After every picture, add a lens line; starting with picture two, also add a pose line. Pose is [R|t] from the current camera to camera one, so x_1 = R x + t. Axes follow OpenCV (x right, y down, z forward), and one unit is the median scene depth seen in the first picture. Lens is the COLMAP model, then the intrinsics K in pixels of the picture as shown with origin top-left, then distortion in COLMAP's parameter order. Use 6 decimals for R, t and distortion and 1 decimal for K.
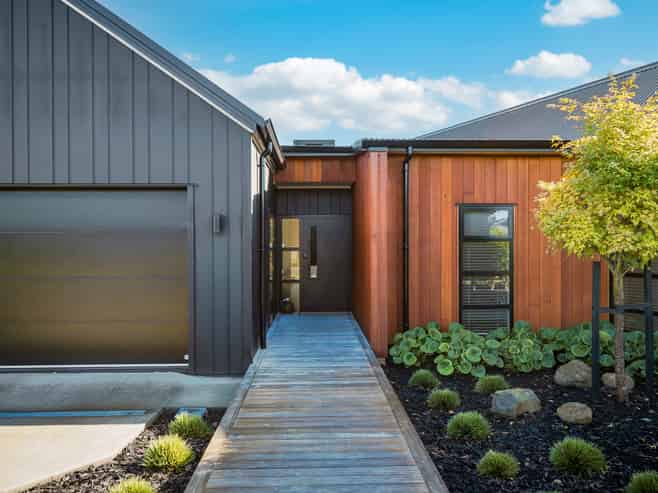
lens RADIAL K [[442.0, 0, 330.0], [0, 442.0, 247.2], [0, 0, 1]] dist [-0.004976, -0.000304]
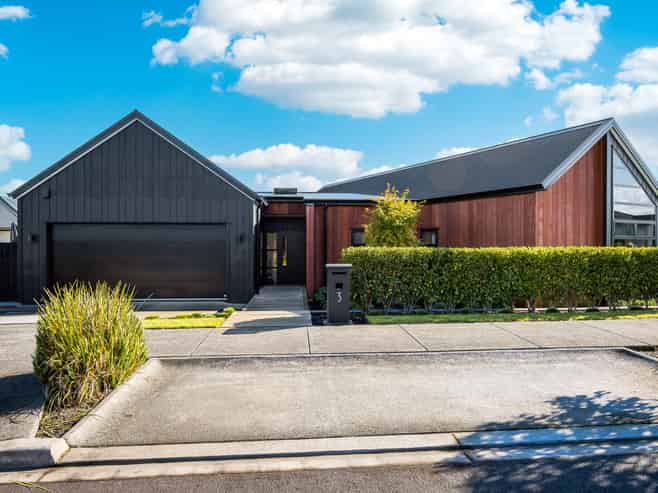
lens RADIAL K [[424.4, 0, 328.1], [0, 424.4, 245.4], [0, 0, 1]] dist [0.001556, 0.000058]
pose [[0.999480, 0.002391, 0.032151, 0.105917], [-0.002060, 0.999944, -0.010333, 0.004653], [-0.032174, 0.010261, 0.999430, -0.925969]]
